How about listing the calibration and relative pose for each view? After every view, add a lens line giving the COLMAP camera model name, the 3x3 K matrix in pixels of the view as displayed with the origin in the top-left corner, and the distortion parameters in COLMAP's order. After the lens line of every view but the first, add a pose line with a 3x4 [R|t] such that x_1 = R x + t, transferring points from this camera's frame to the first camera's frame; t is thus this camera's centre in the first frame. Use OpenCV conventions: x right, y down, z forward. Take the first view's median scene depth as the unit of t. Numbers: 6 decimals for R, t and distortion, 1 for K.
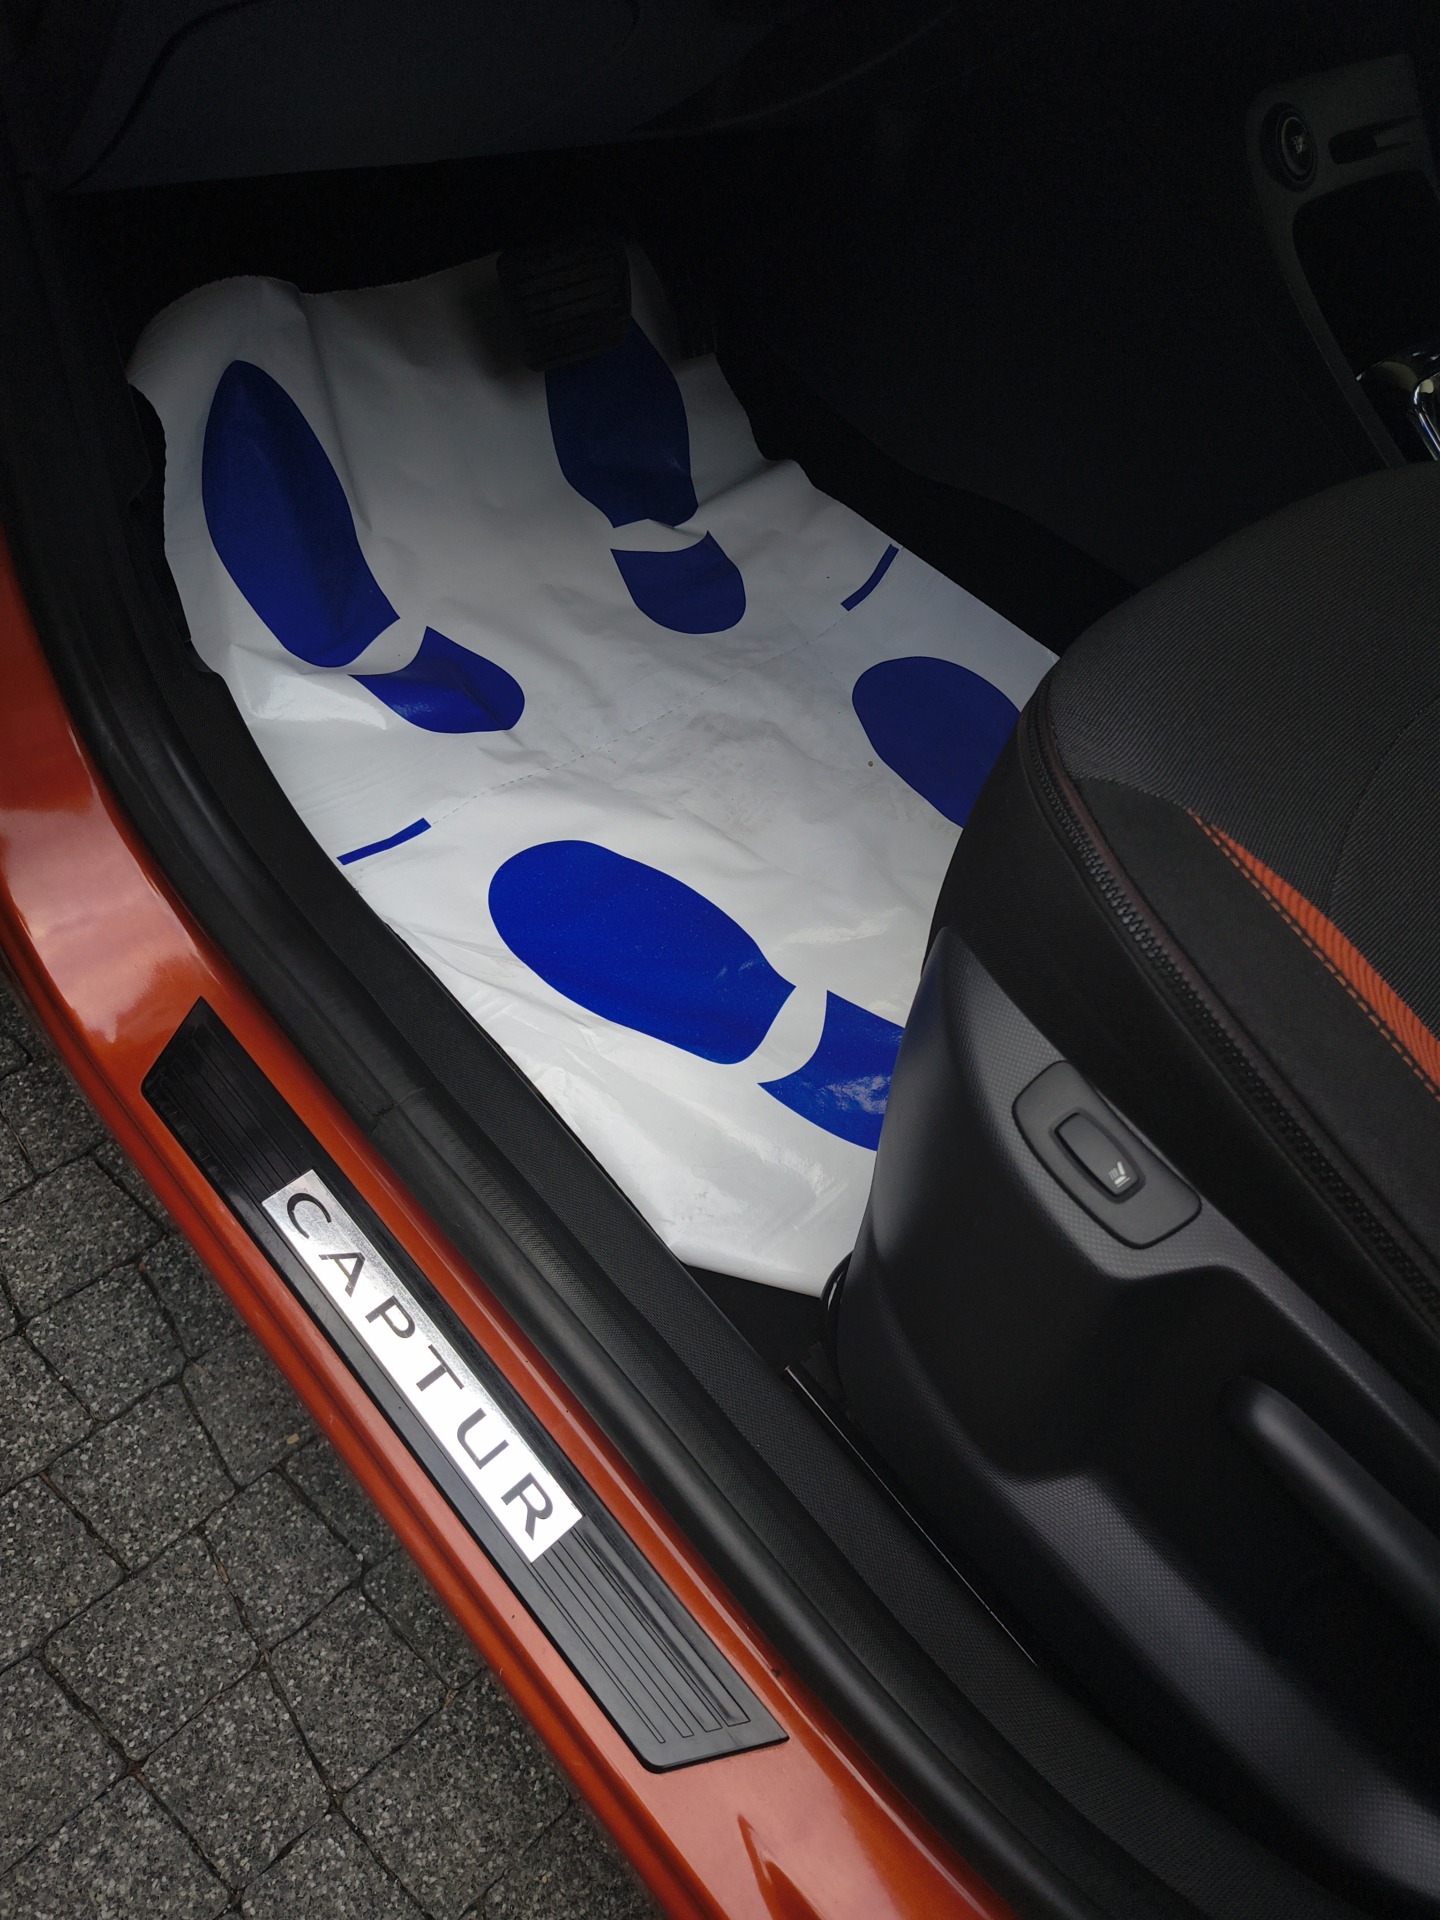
lens RADIAL K [[1338.2, 0, 726.9], [0, 1338.2, 948.8], [0, 0, 1]] dist [0.001826, -0.003132]
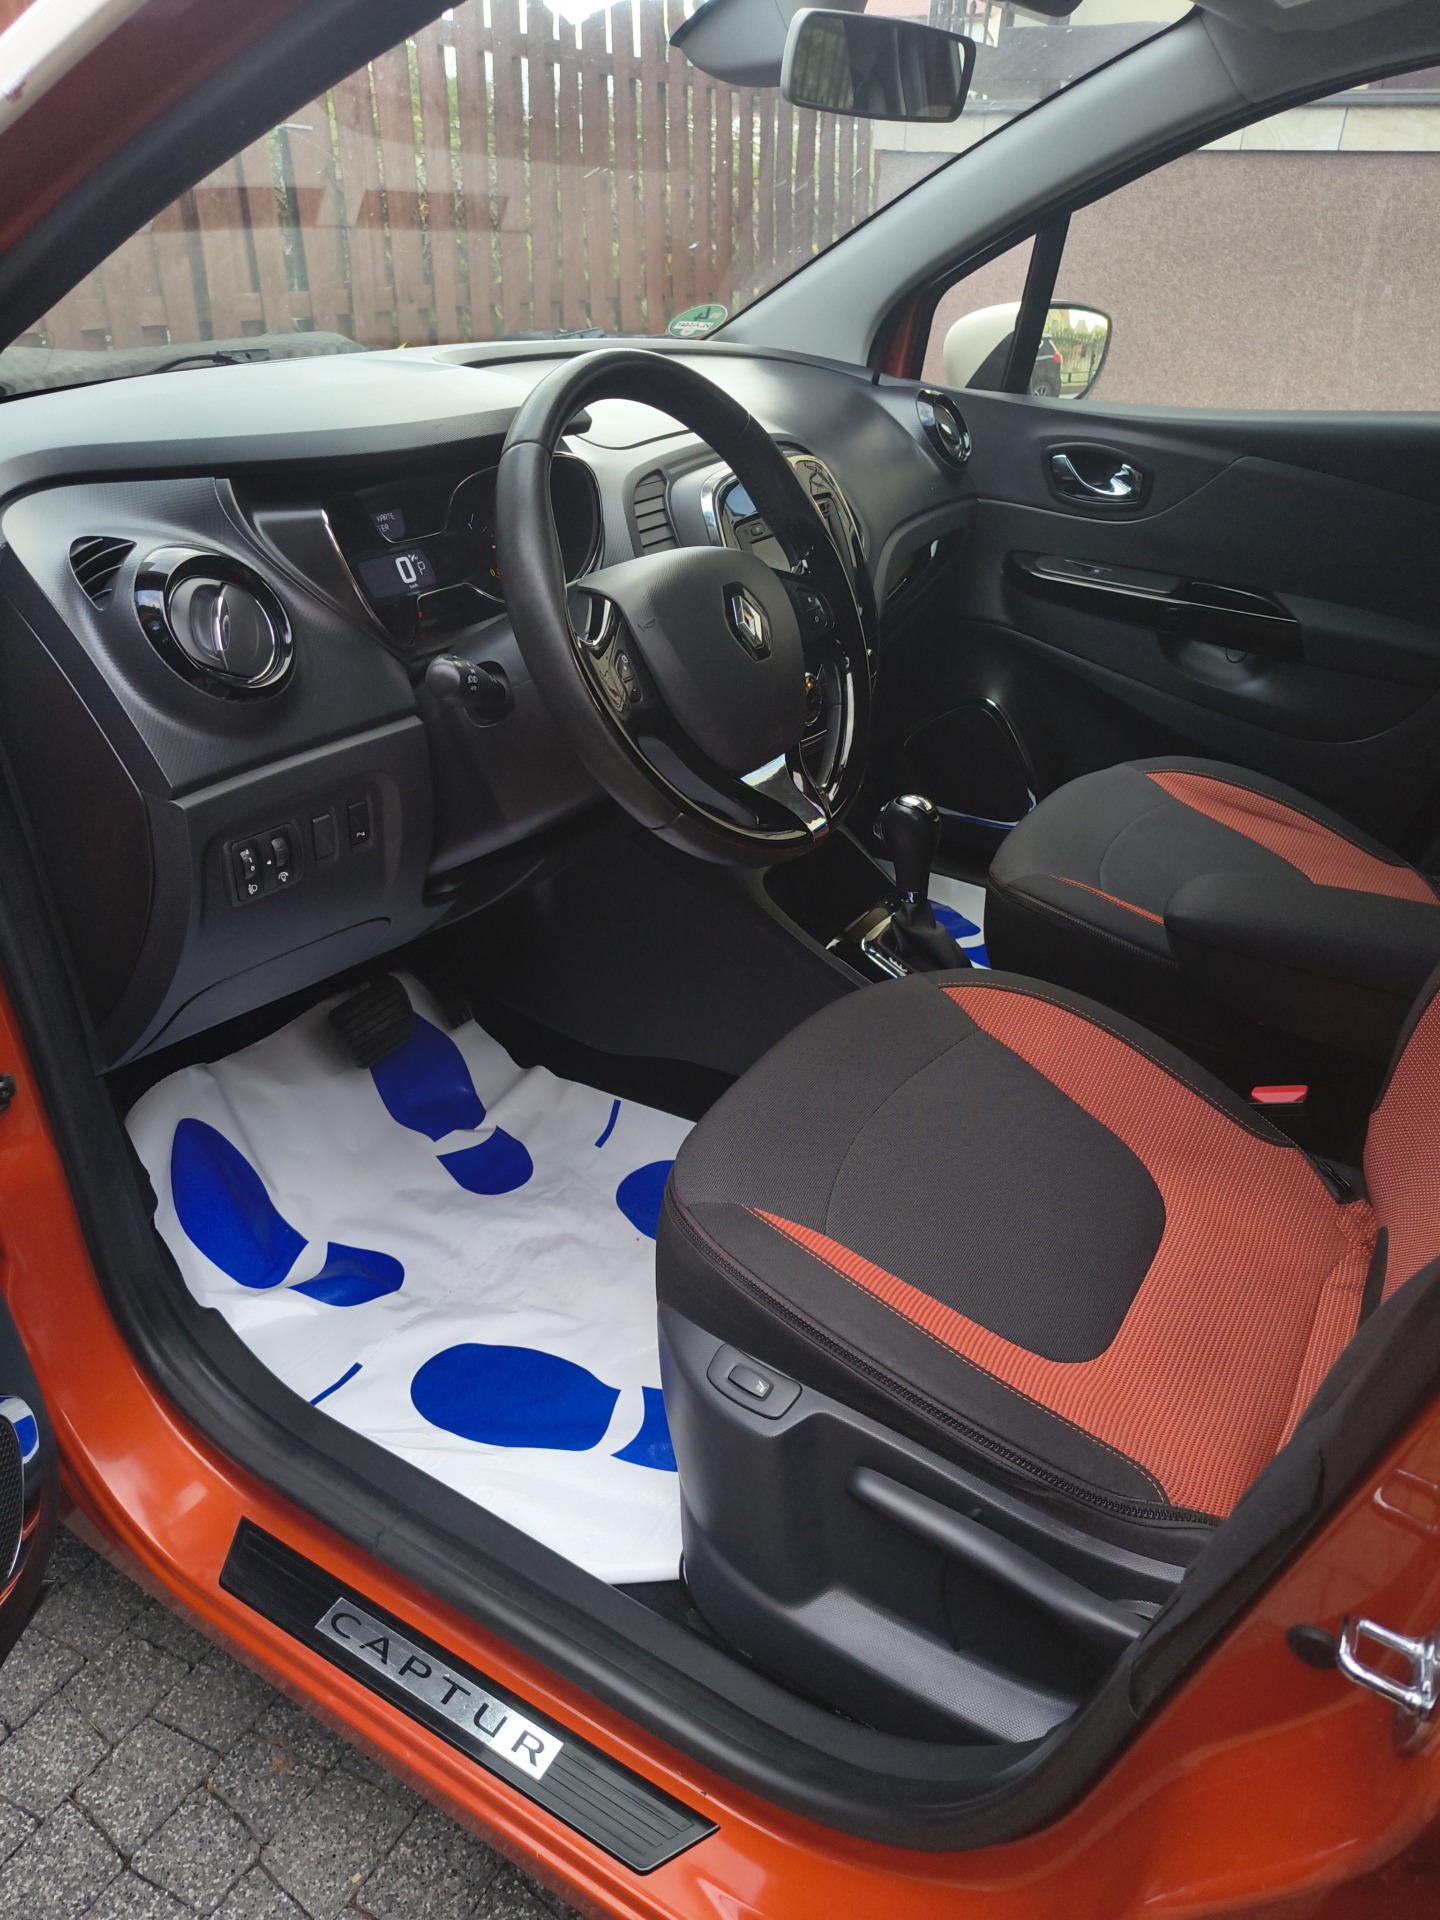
lens RADIAL K [[1338.2, 0, 726.9], [0, 1338.2, 948.8], [0, 0, 1]] dist [0.001826, -0.003132]
pose [[0.949100, -0.270836, 0.160801, 0.049772], [0.311384, 0.883664, -0.349539, 0.136303], [-0.047426, 0.381819, 0.923020, -0.547819]]
